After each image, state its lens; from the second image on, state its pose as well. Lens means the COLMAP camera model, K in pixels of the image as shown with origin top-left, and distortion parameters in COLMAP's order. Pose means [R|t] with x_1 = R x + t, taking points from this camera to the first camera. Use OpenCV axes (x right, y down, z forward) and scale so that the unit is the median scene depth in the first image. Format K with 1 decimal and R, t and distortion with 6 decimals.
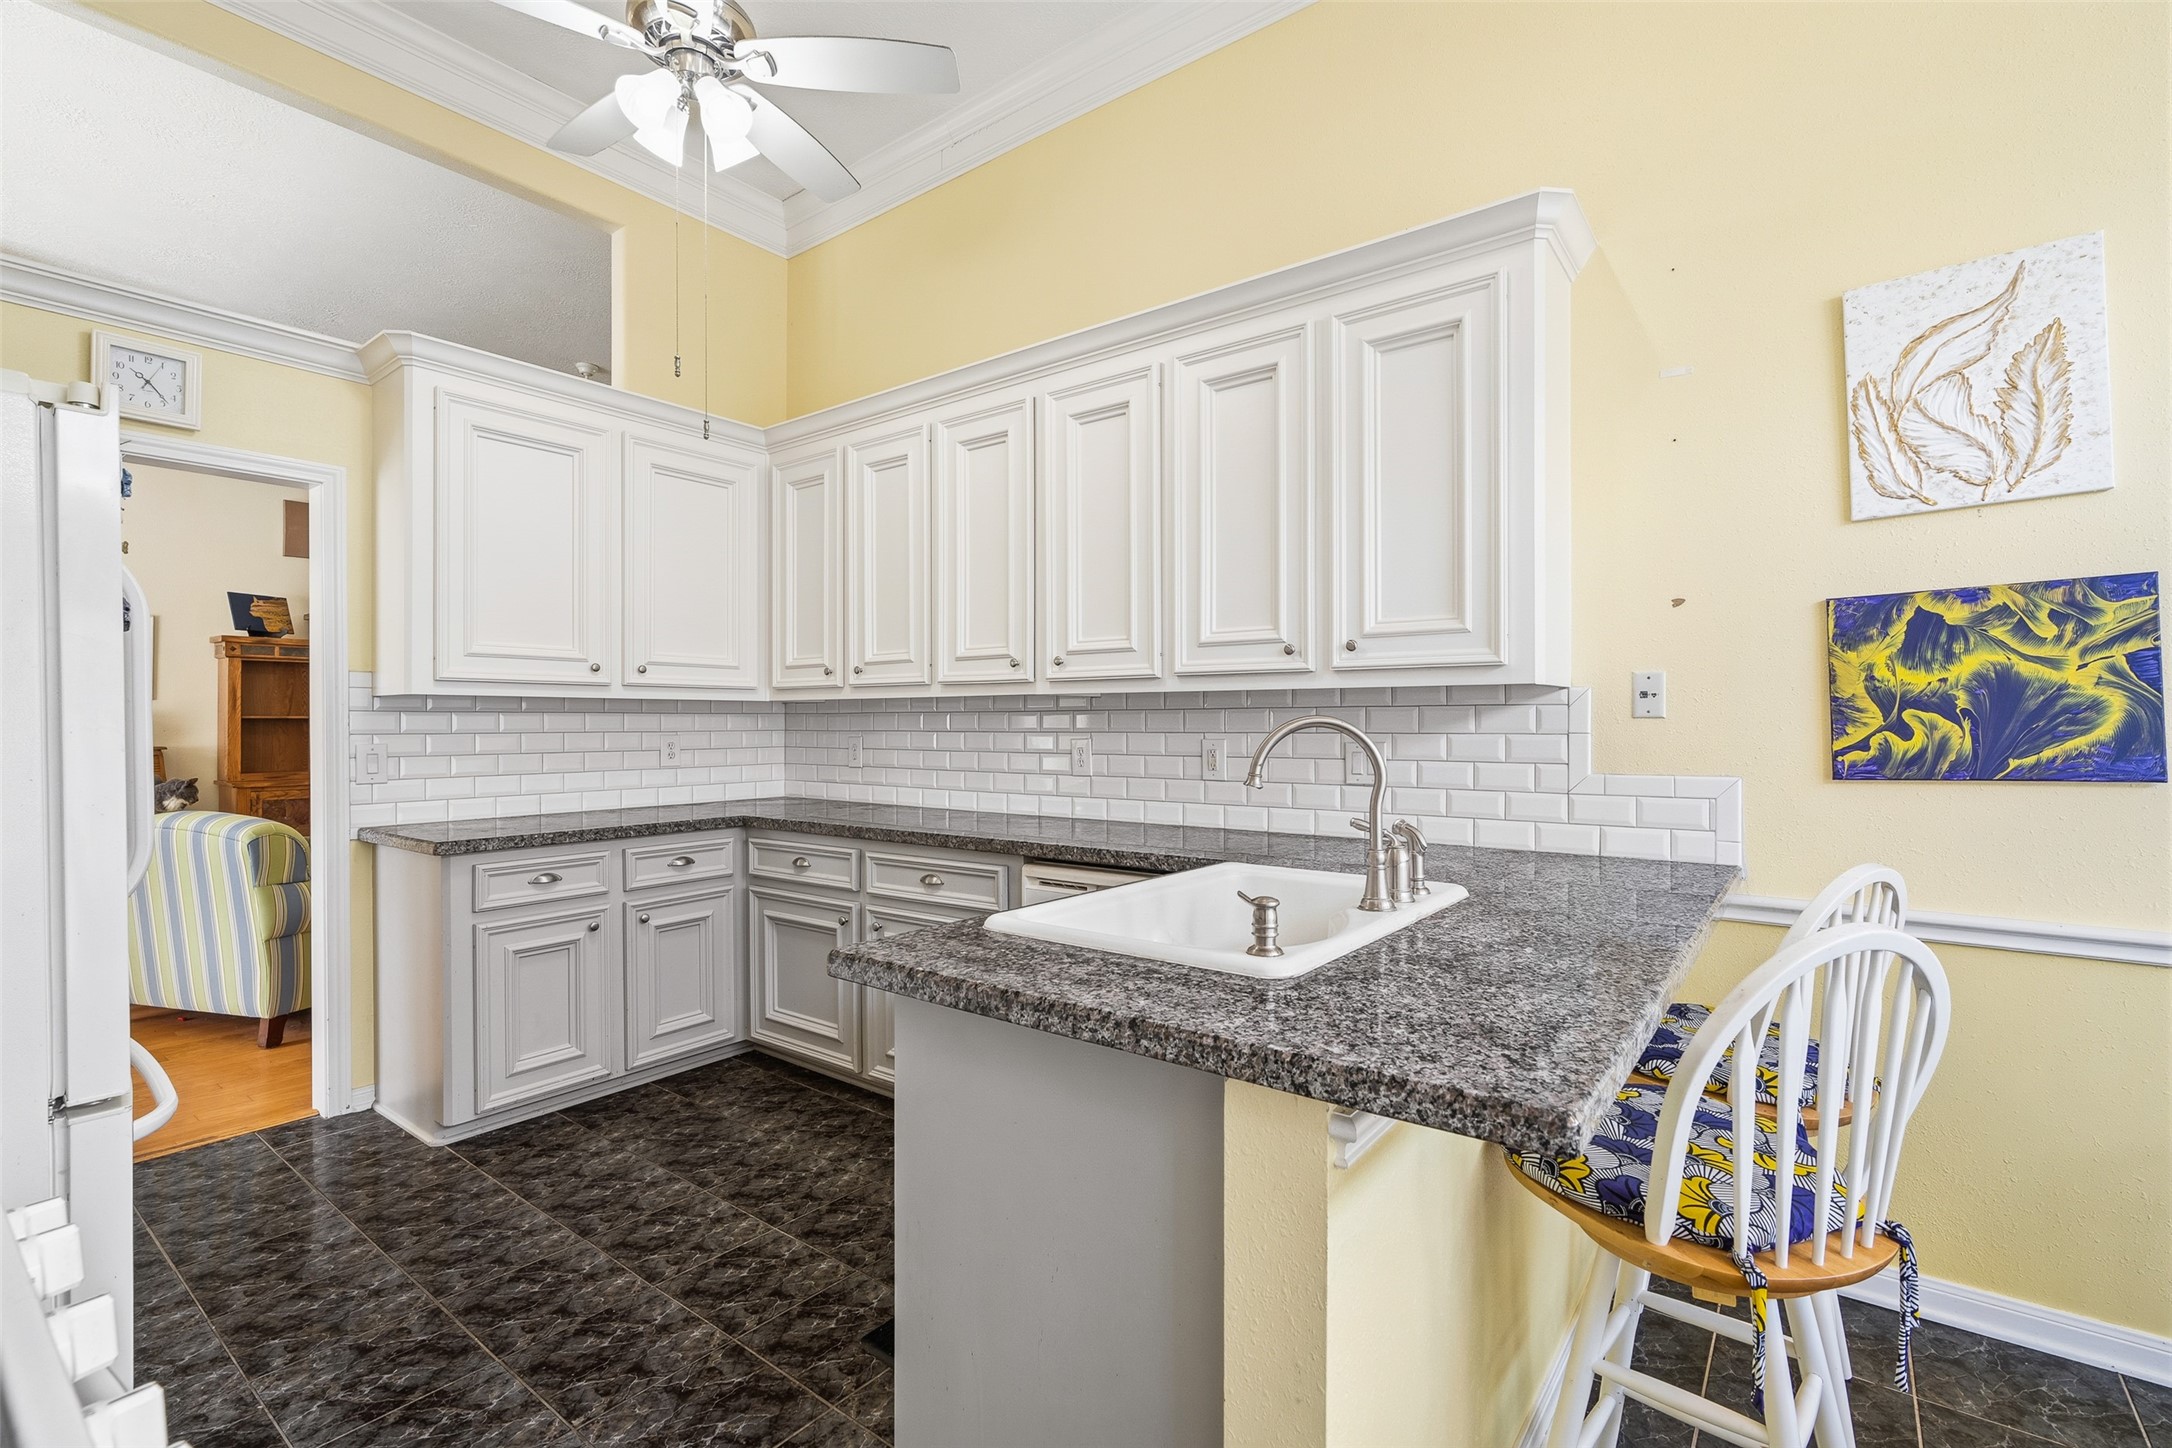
lens RADIAL K [[978.9, 0, 1082.1], [0, 978.9, 719.9], [0, 0, 1]] dist [0.000095, 0.000019]
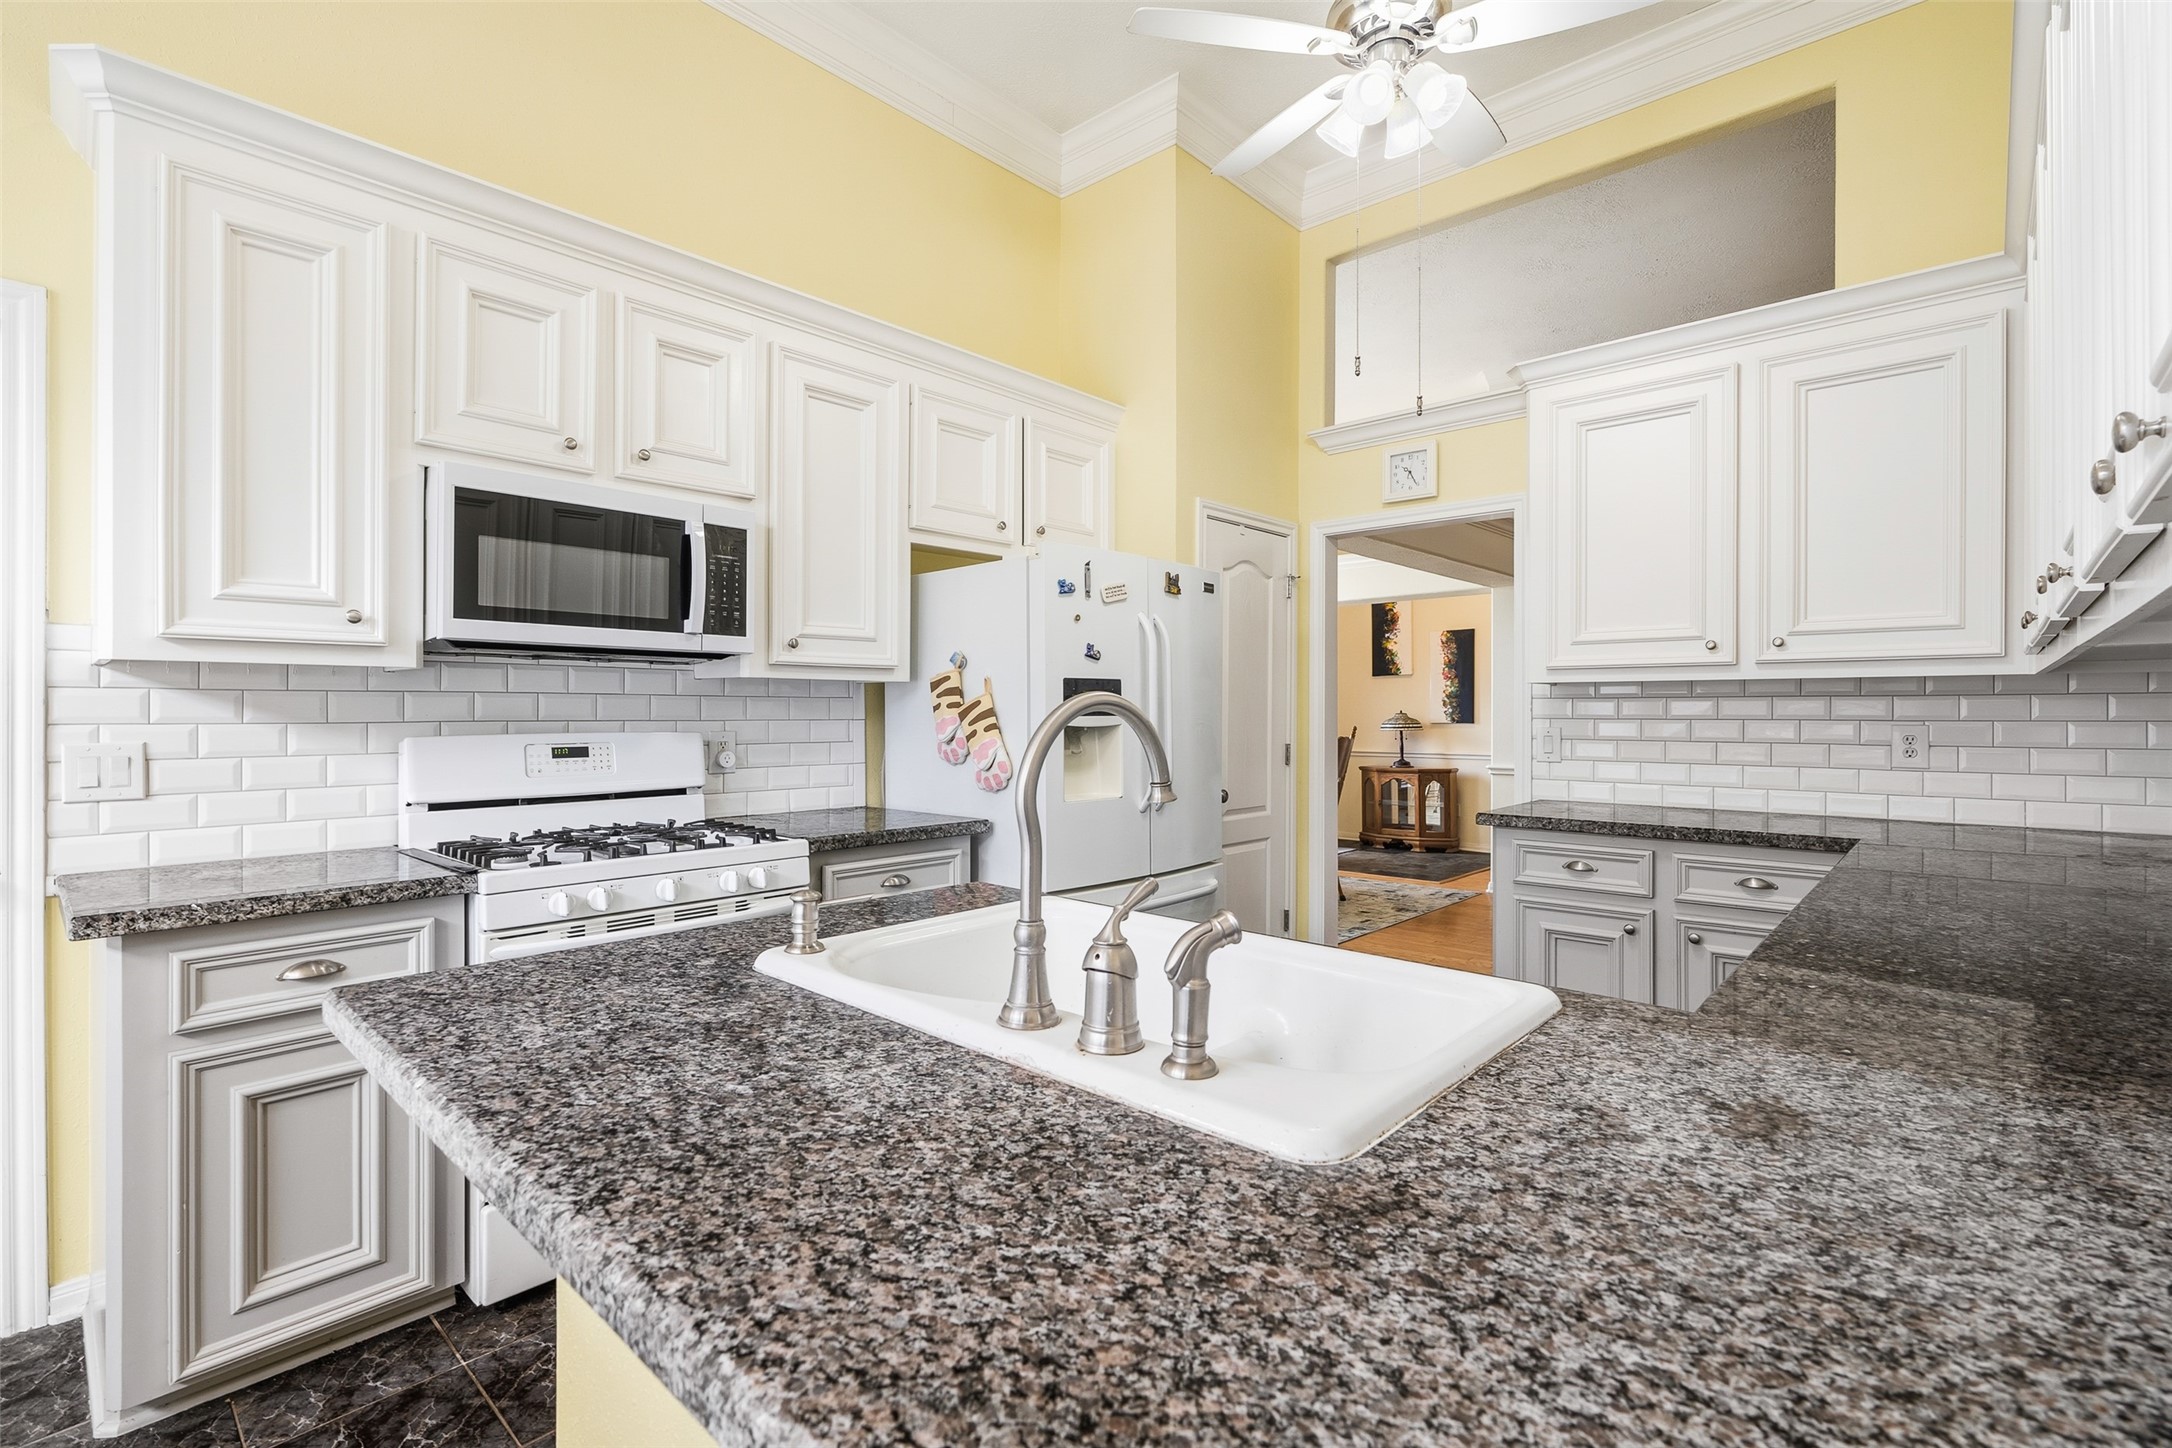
lens RADIAL K [[978.9, 0, 1082.1], [0, 978.9, 719.9], [0, 0, 1]] dist [0.000095, 0.000019]
pose [[-0.092969, 0.009656, -0.995622, 0.443799], [0.002934, 0.999951, 0.009424, 0.003602], [0.995665, -0.002045, -0.092993, 0.547838]]
